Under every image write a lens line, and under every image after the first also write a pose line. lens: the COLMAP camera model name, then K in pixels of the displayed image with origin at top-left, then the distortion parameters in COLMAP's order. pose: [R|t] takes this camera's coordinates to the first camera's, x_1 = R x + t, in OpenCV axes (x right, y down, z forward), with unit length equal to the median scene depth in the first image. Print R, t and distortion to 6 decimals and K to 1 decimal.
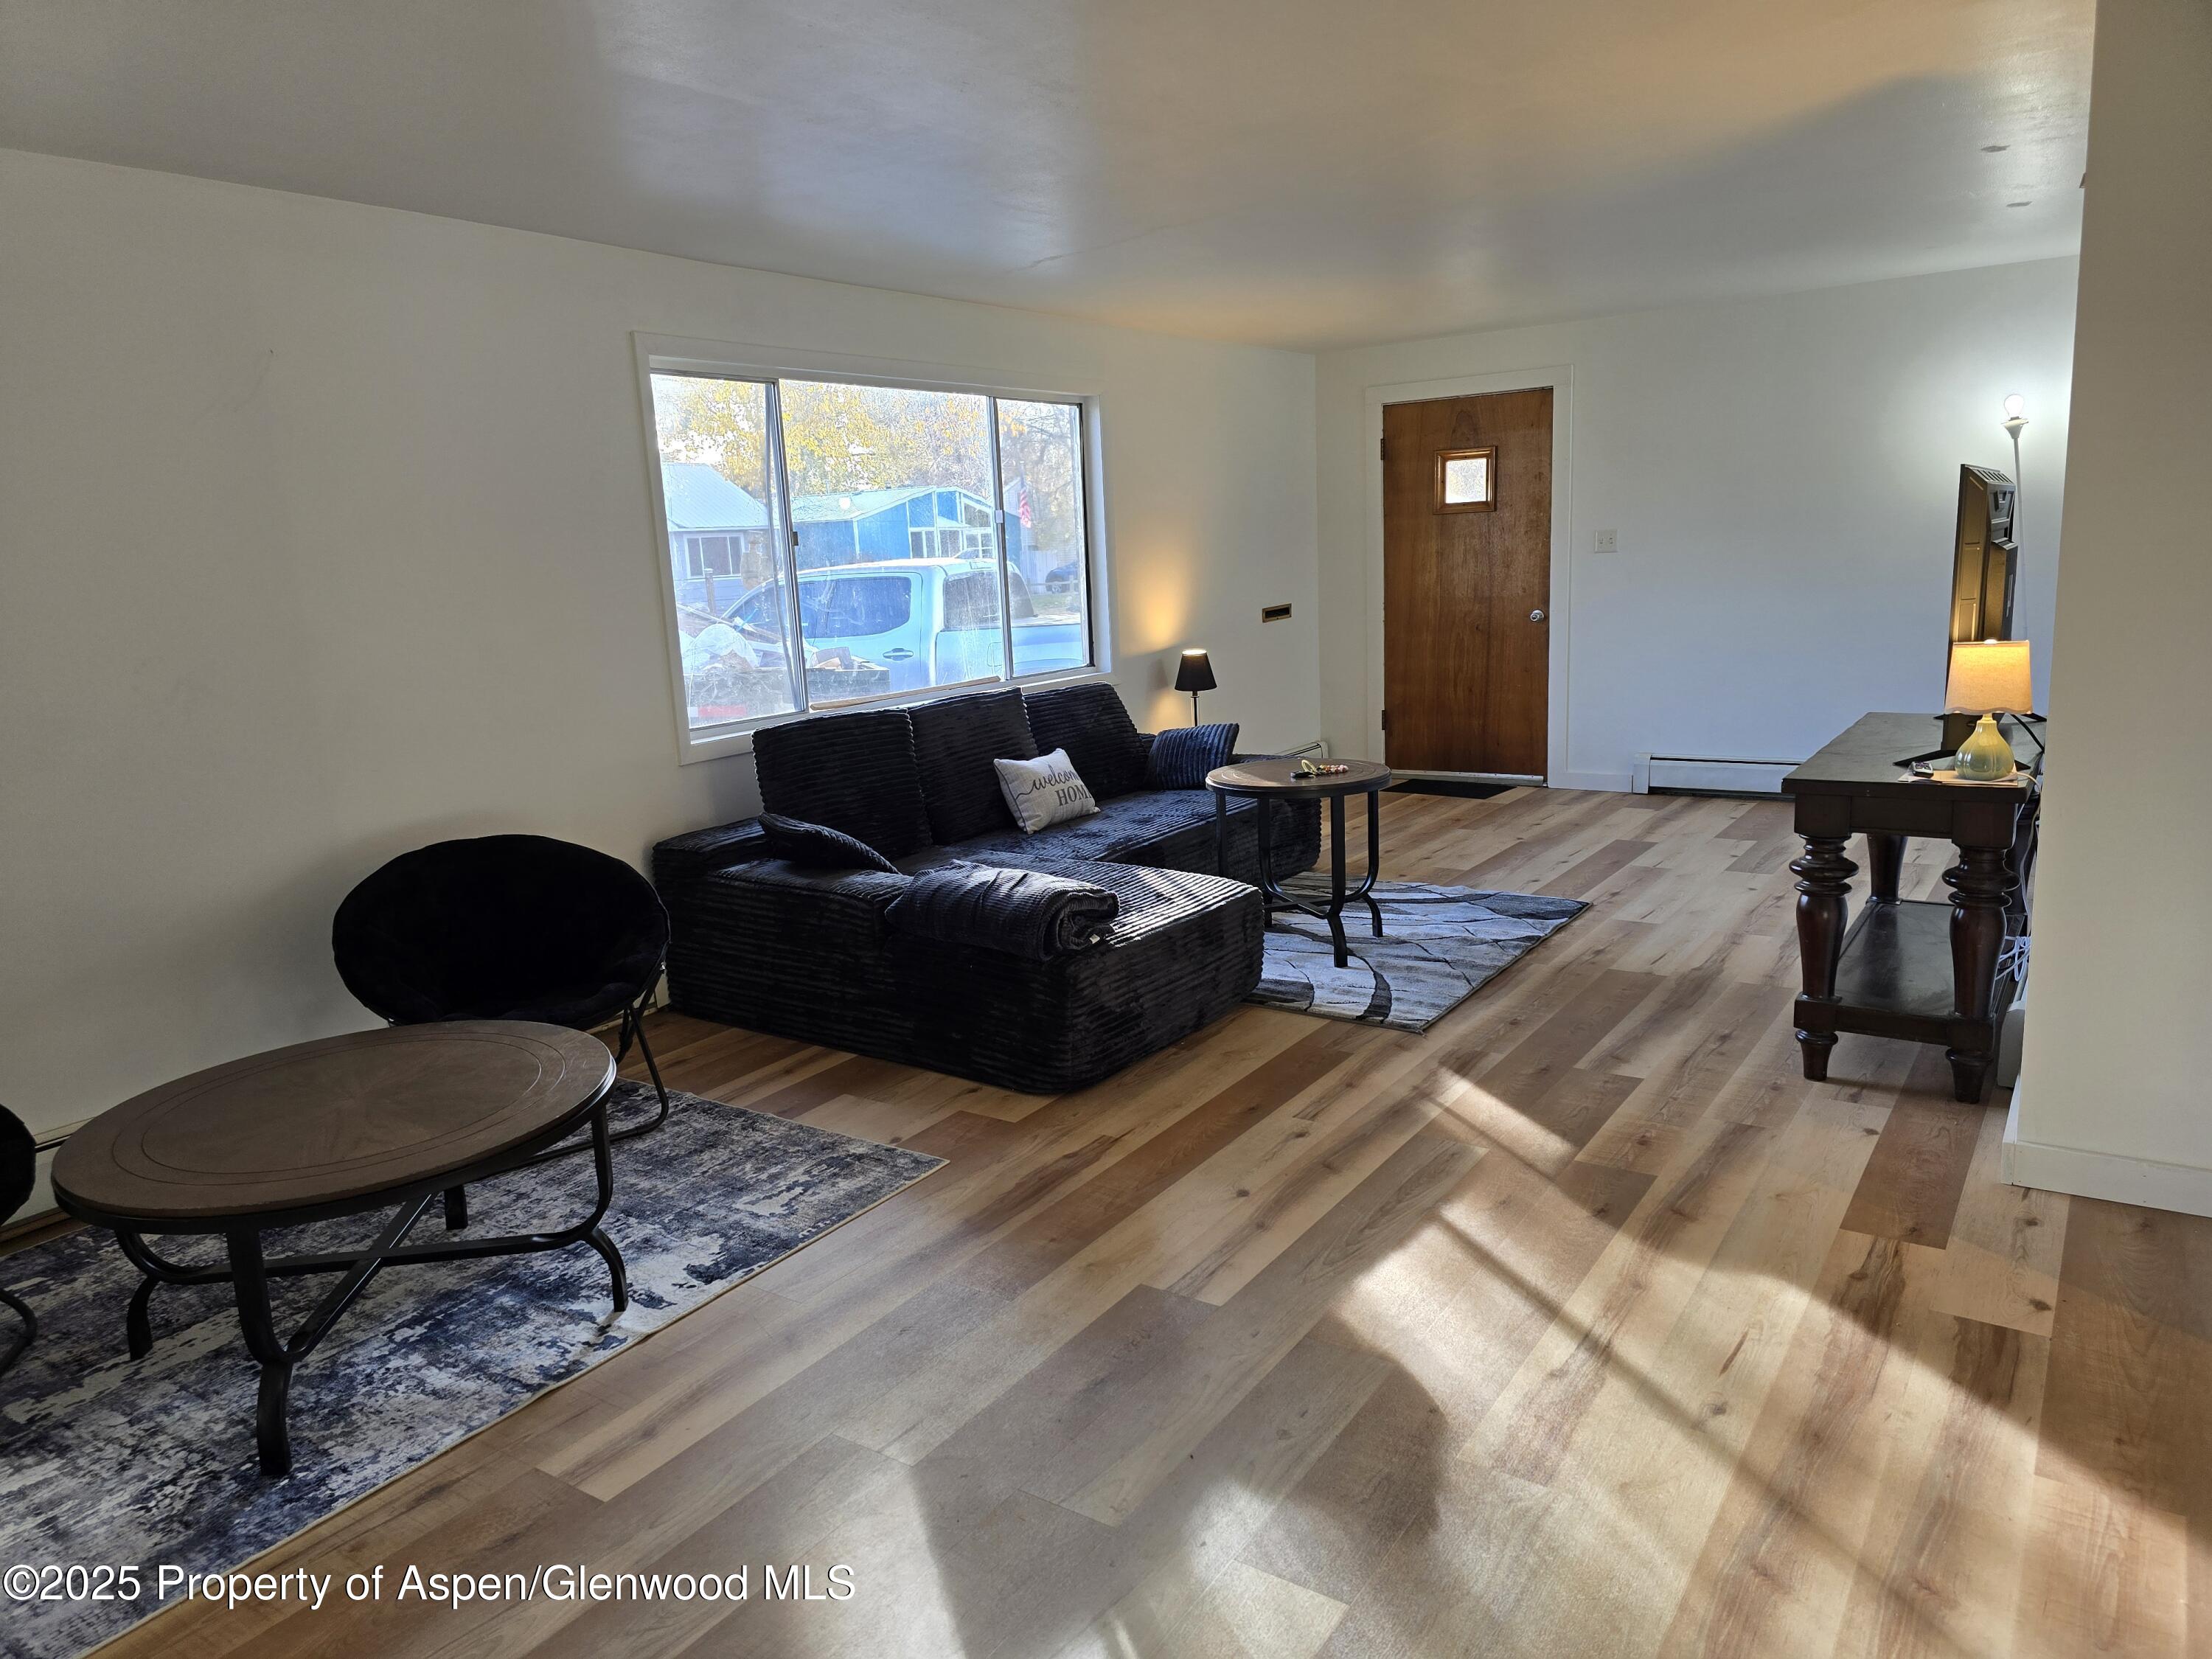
lens RADIAL K [[1538.0, 0, 1106.0], [0, 1538.0, 829.5], [0, 0, 1]] dist [0.056778, -0.070336]
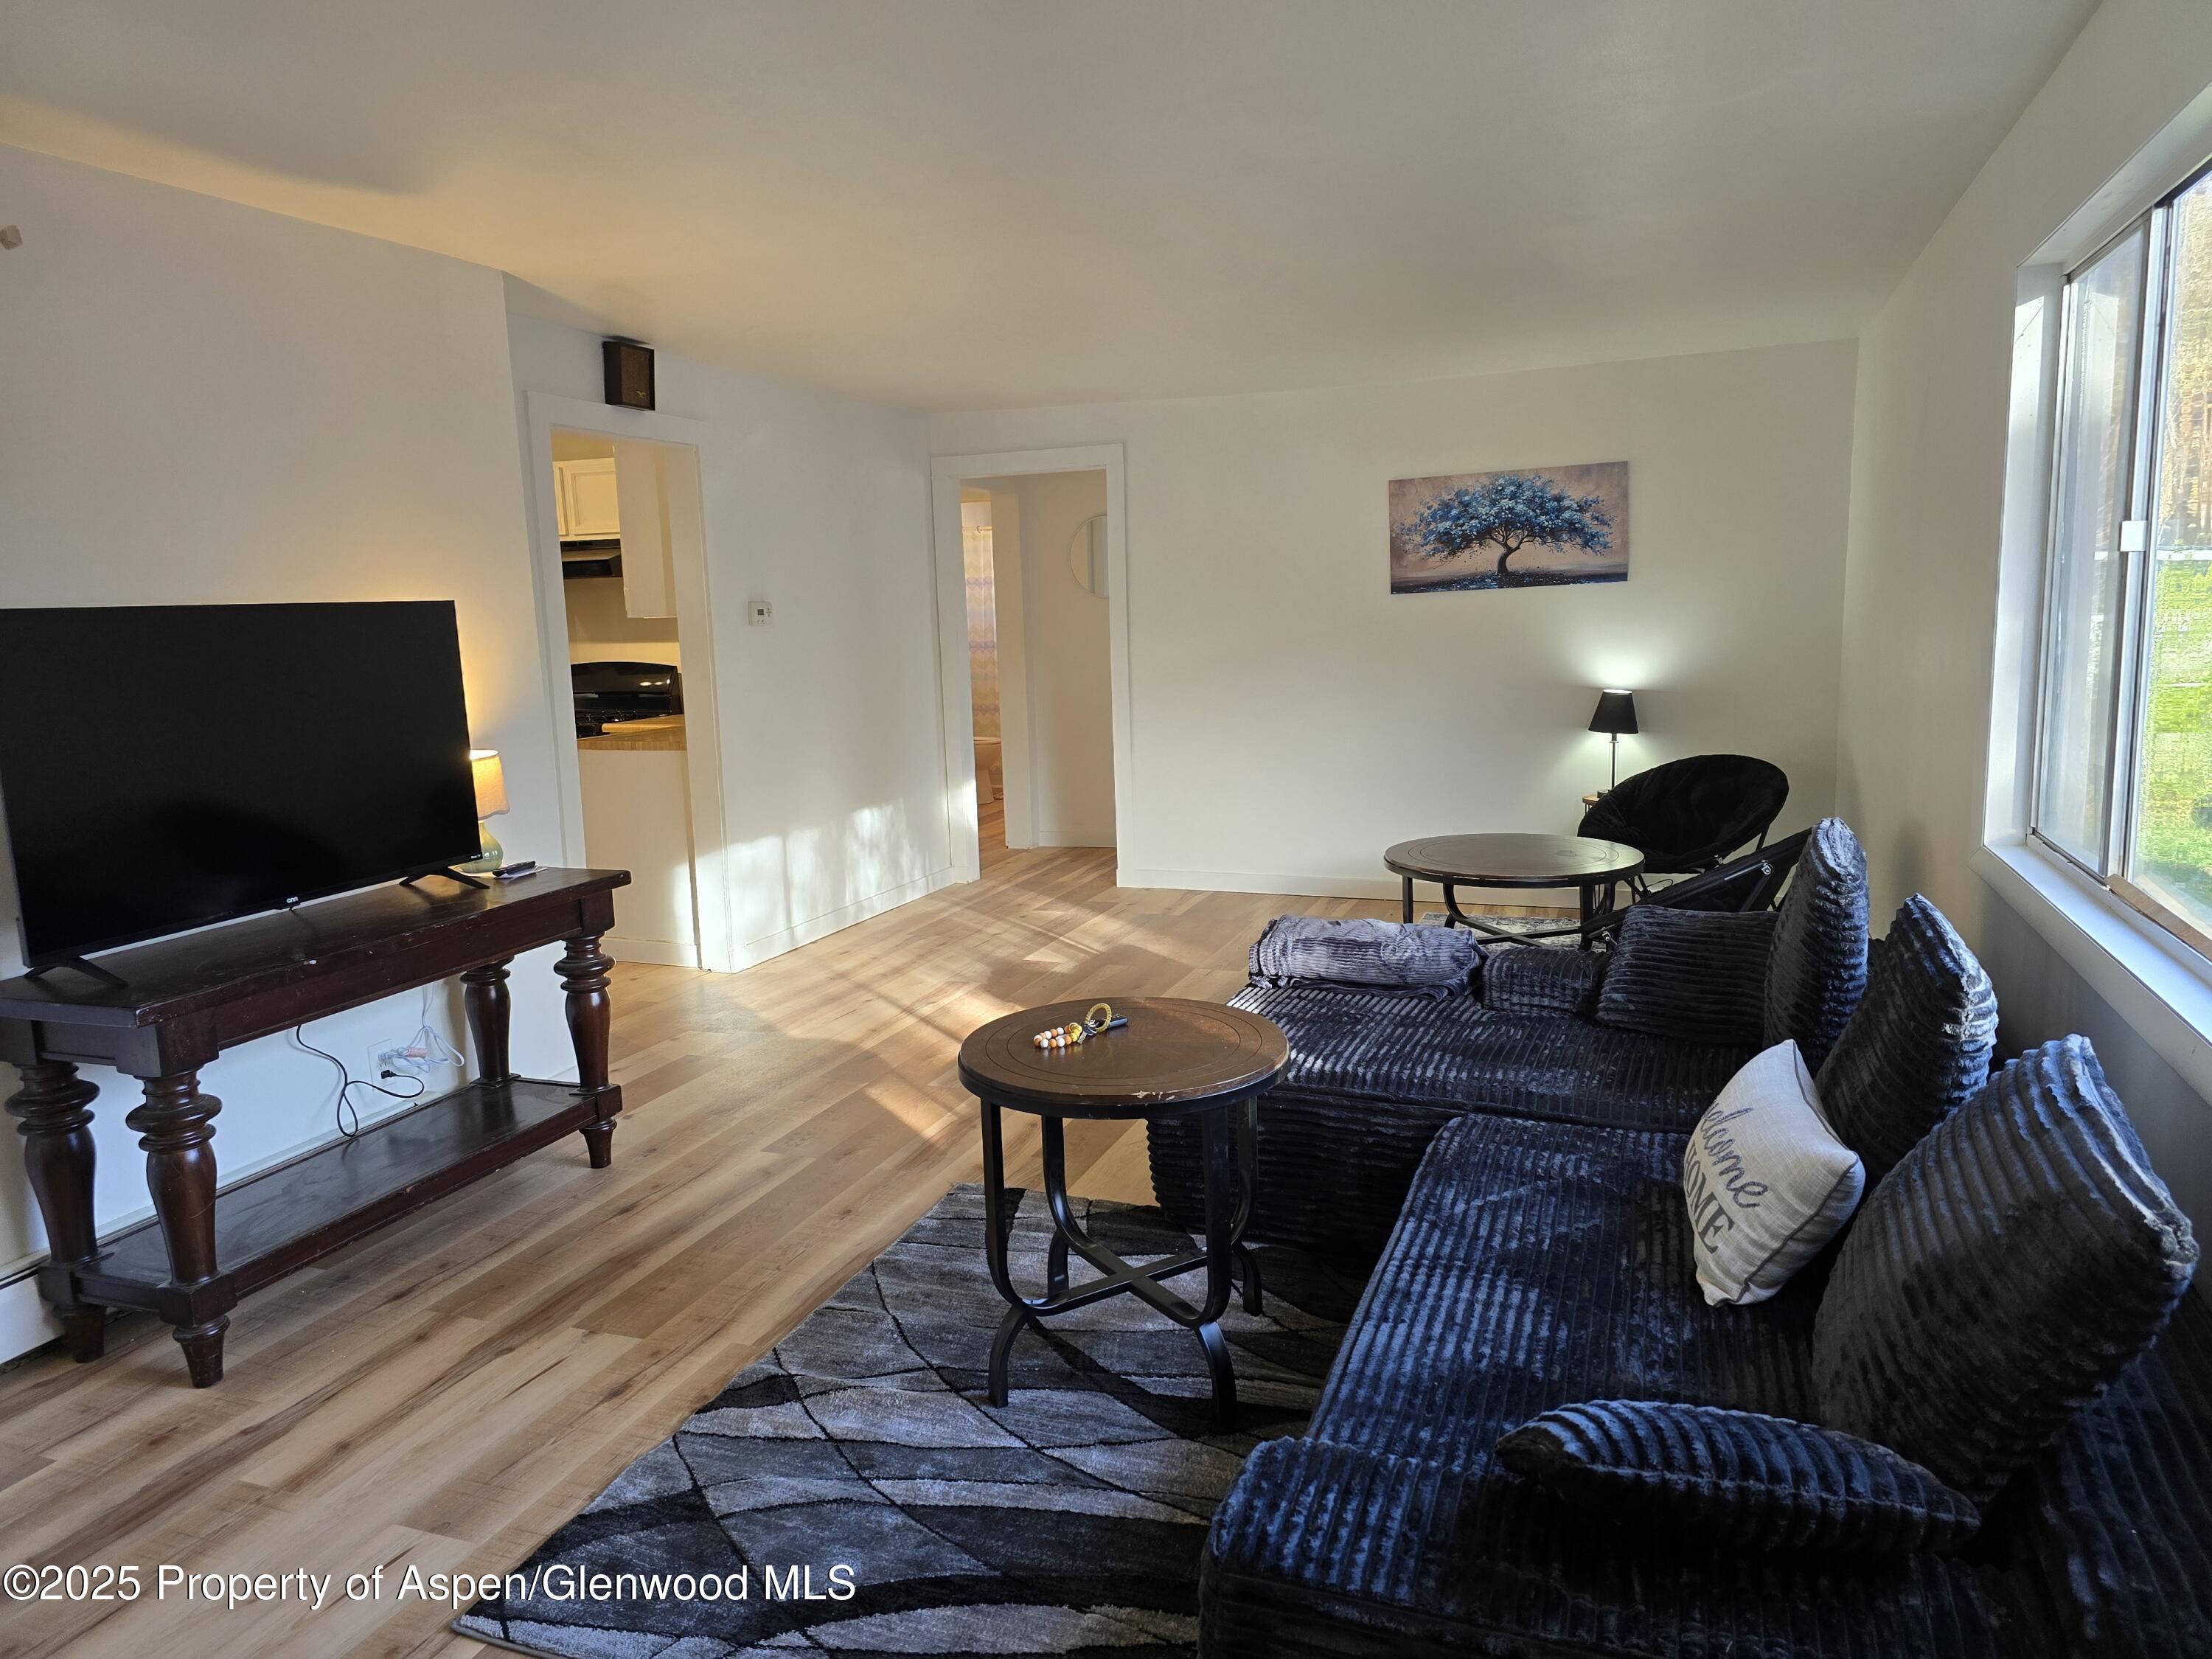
lens RADIAL K [[1538.0, 0, 1106.0], [0, 1538.0, 829.5], [0, 0, 1]] dist [0.056778, -0.070336]
pose [[-0.972160, 0.104129, -0.209909, 0.351982], [0.029522, 0.943124, 0.331127, -0.438293], [0.232450, 0.315712, -0.919942, 2.186041]]
